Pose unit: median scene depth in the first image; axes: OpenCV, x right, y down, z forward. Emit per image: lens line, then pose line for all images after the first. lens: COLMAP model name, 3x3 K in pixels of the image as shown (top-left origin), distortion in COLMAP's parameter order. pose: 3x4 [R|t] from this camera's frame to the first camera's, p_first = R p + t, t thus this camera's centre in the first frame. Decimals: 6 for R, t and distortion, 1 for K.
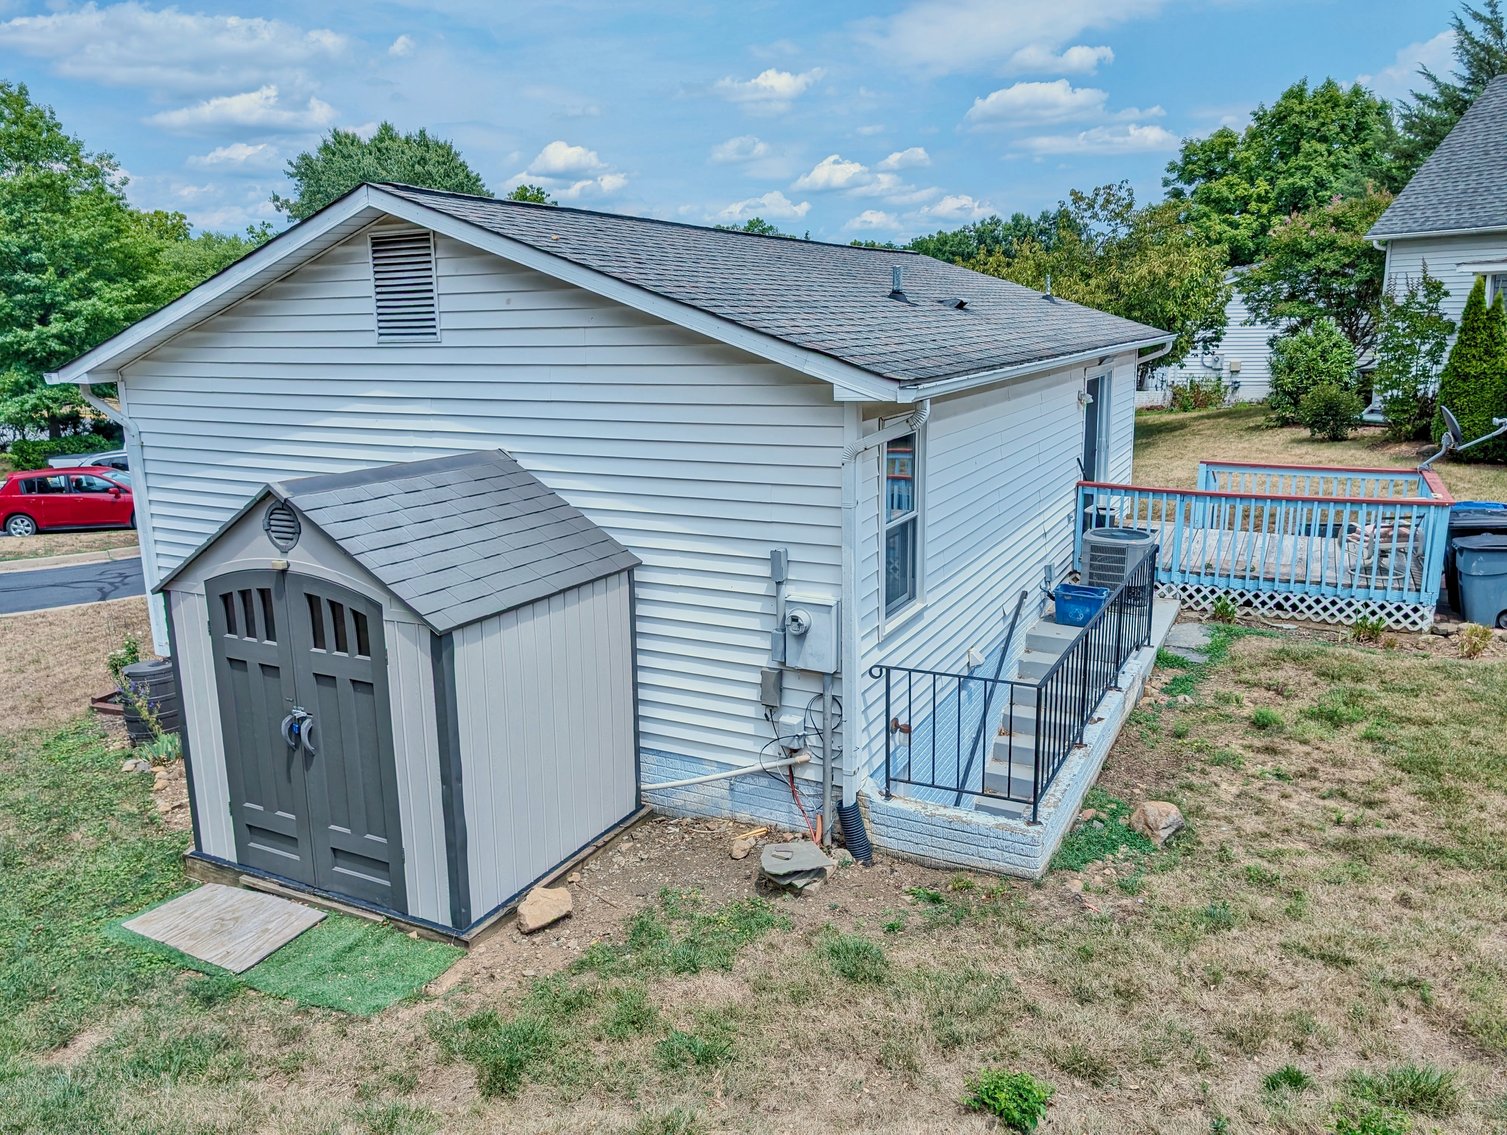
lens RADIAL K [[1085.8, 0, 760.4], [0, 1085.8, 568.9], [0, 0, 1]] dist [0.009679, -0.004186]
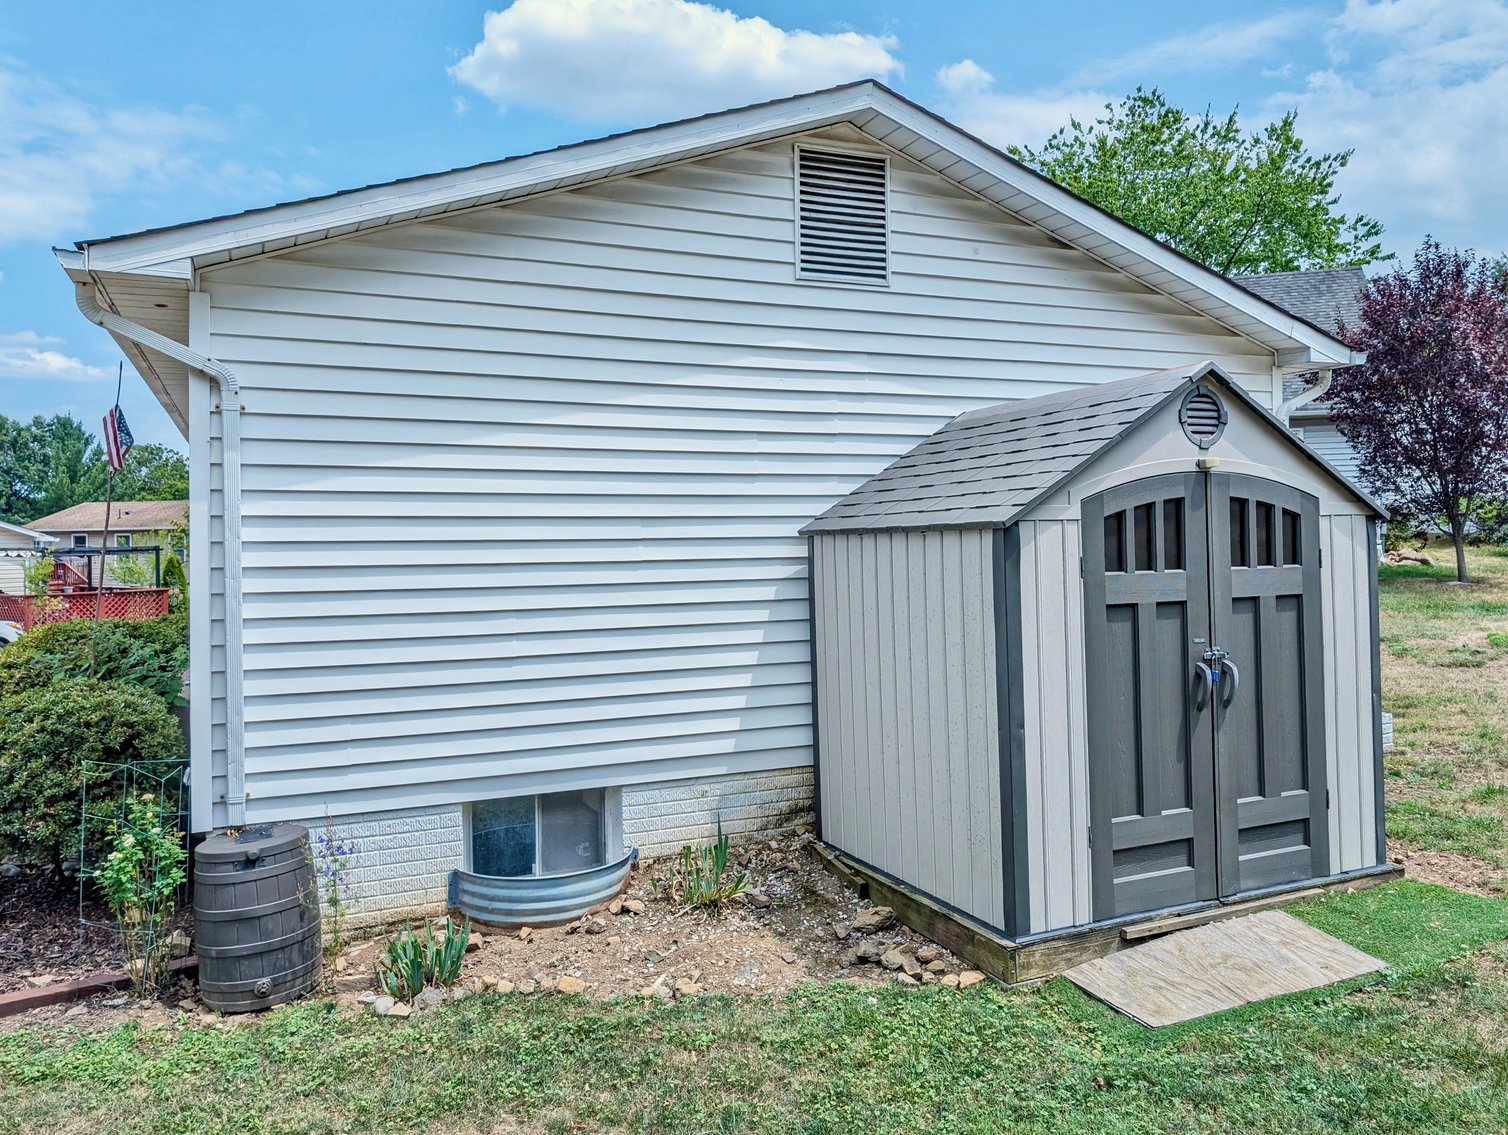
lens RADIAL K [[1086.5, 0, 758.2], [0, 1086.5, 558.2], [0, 0, 1]] dist [0.009679, -0.004186]
pose [[0.624465, -0.011227, 0.780972, -1.223158], [0.181352, 0.974654, -0.130997, 0.104628], [-0.759708, 0.223434, 0.610673, 0.737336]]
